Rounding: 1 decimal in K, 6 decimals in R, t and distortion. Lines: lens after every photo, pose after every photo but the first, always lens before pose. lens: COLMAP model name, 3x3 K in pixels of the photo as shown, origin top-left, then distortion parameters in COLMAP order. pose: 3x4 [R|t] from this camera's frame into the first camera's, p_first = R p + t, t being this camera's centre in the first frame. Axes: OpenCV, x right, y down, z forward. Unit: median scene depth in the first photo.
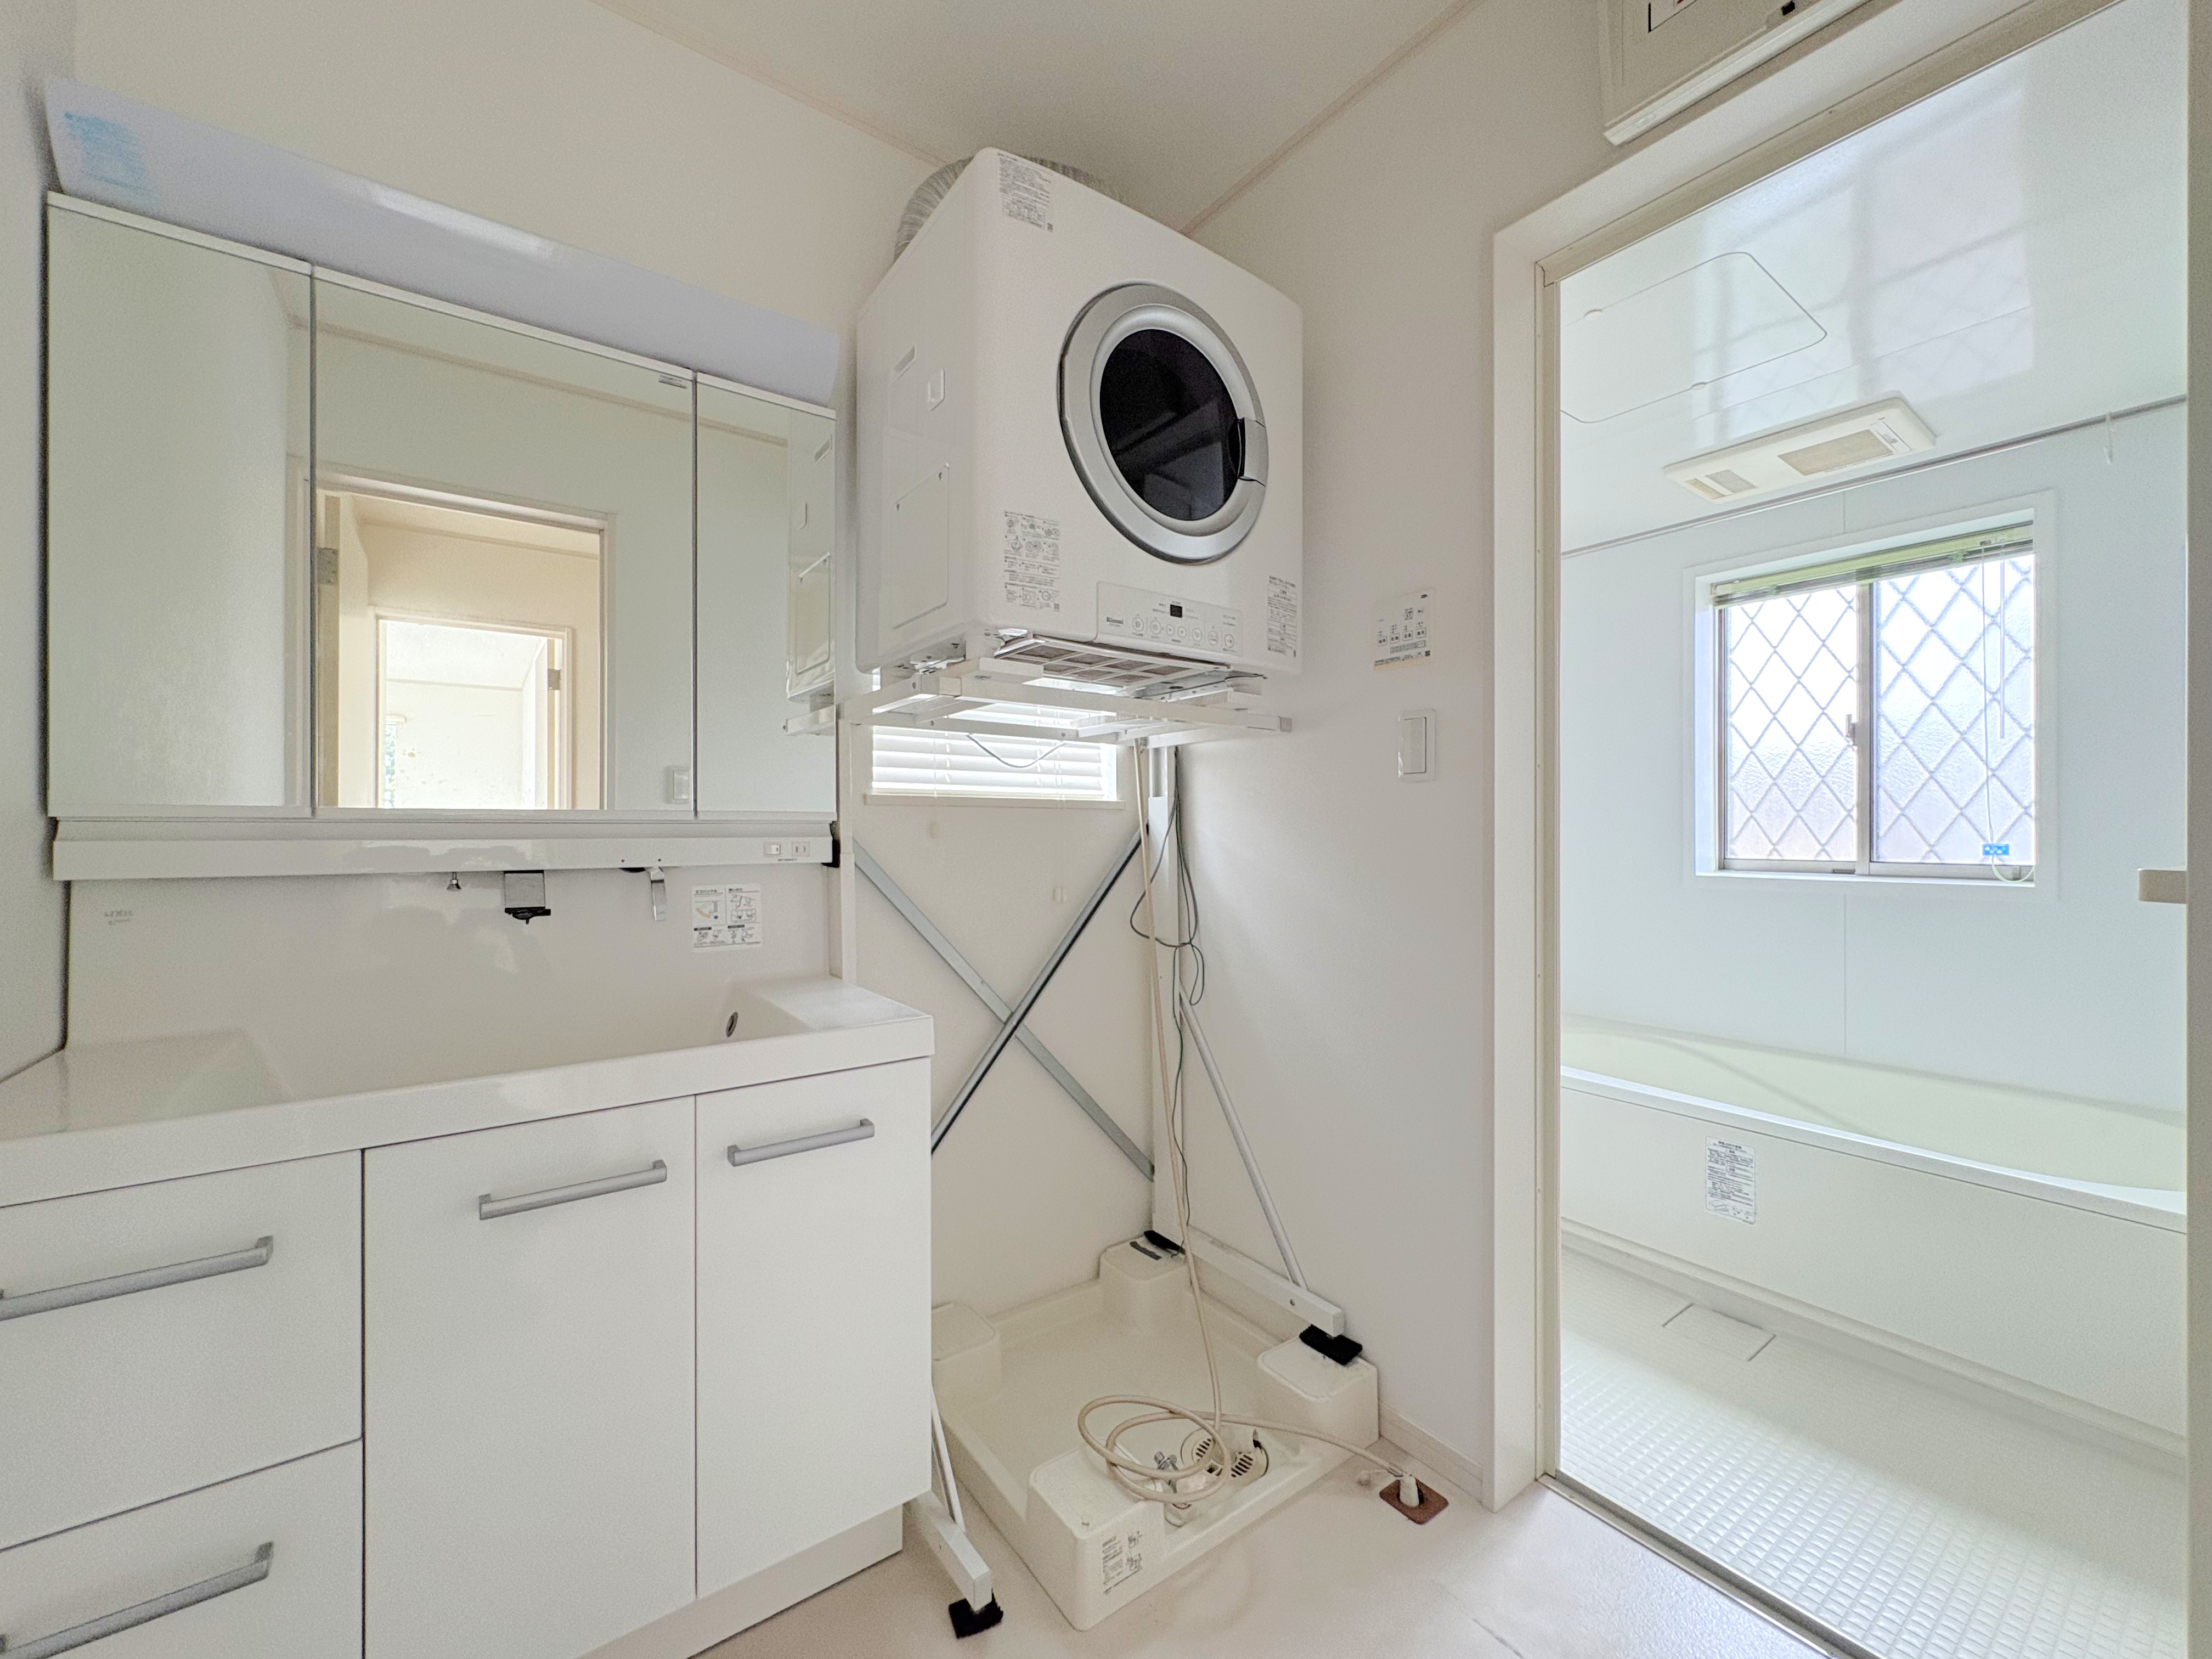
lens RADIAL K [[880.9, 0, 1105.3], [0, 880.9, 831.7], [0, 0, 1]] dist [0.001867, -0.000569]
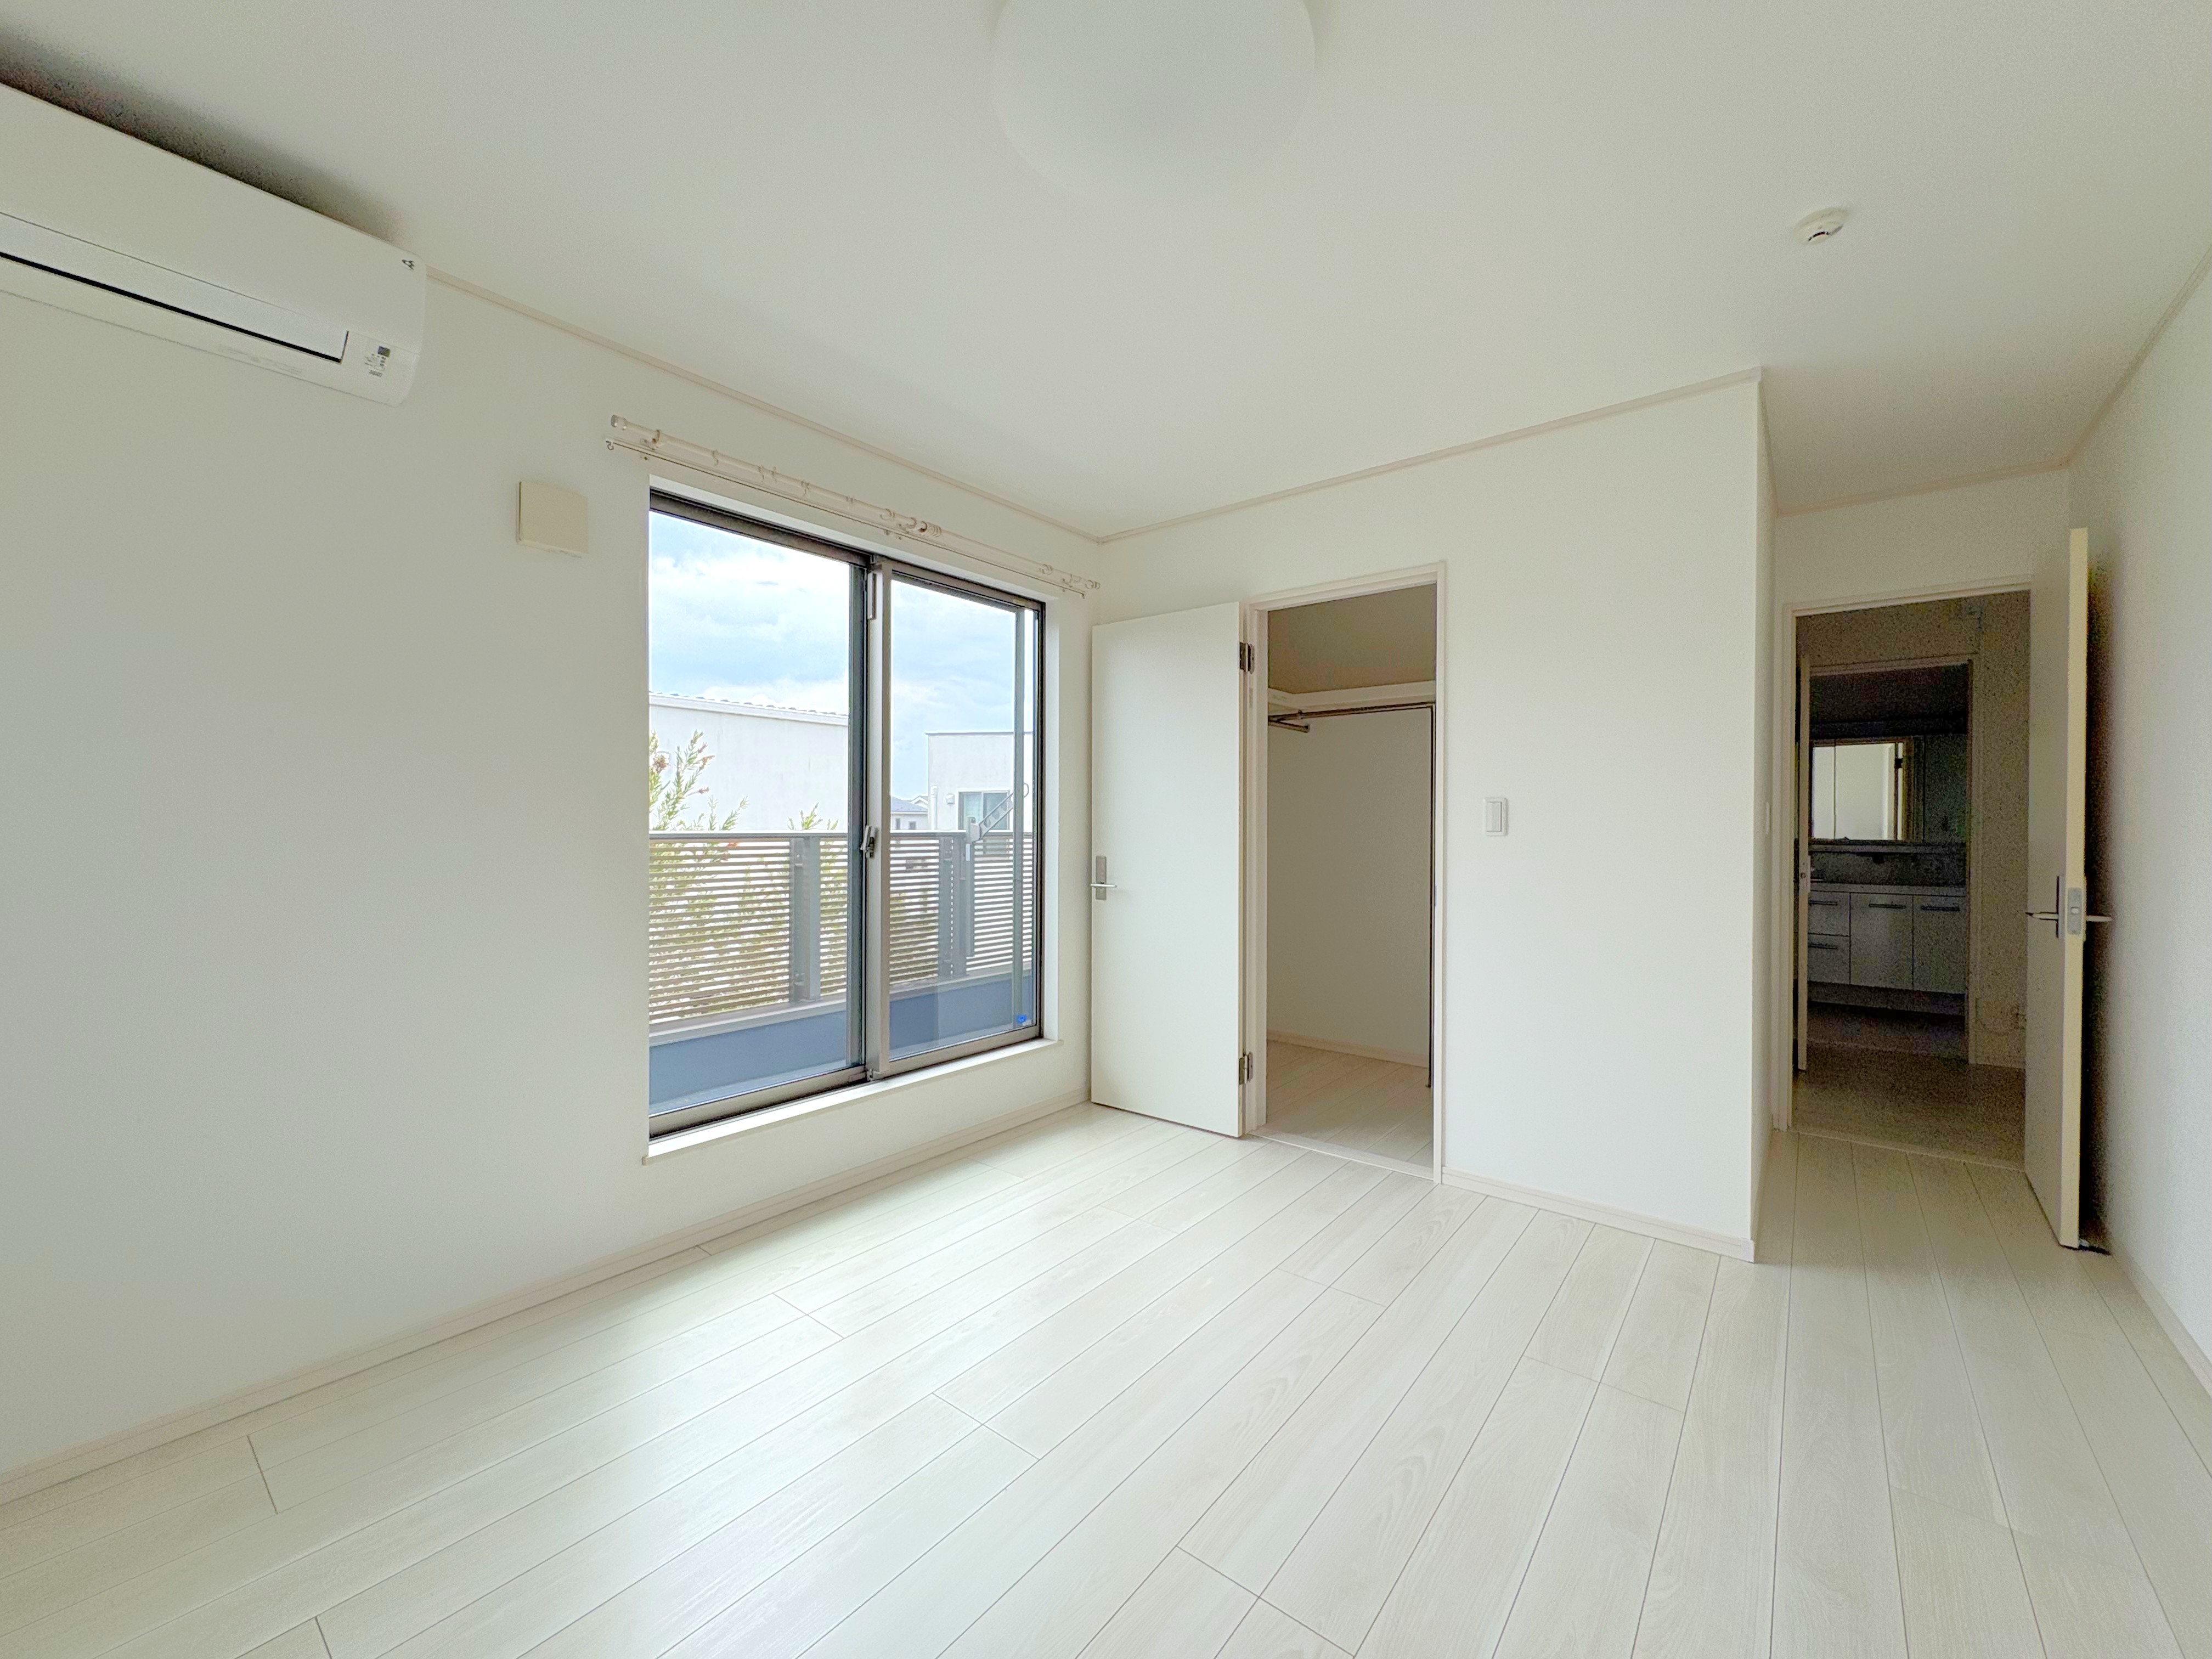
lens RADIAL K [[880.9, 0, 1108.9], [0, 880.9, 833.8], [0, 0, 1]] dist [0.001867, -0.000569]
pose [[0.264529, 0.007620, -0.964348, 2.388775], [-0.000576, 0.999970, 0.007744, -0.081971], [0.964378, -0.001493, 0.264526, -3.608655]]
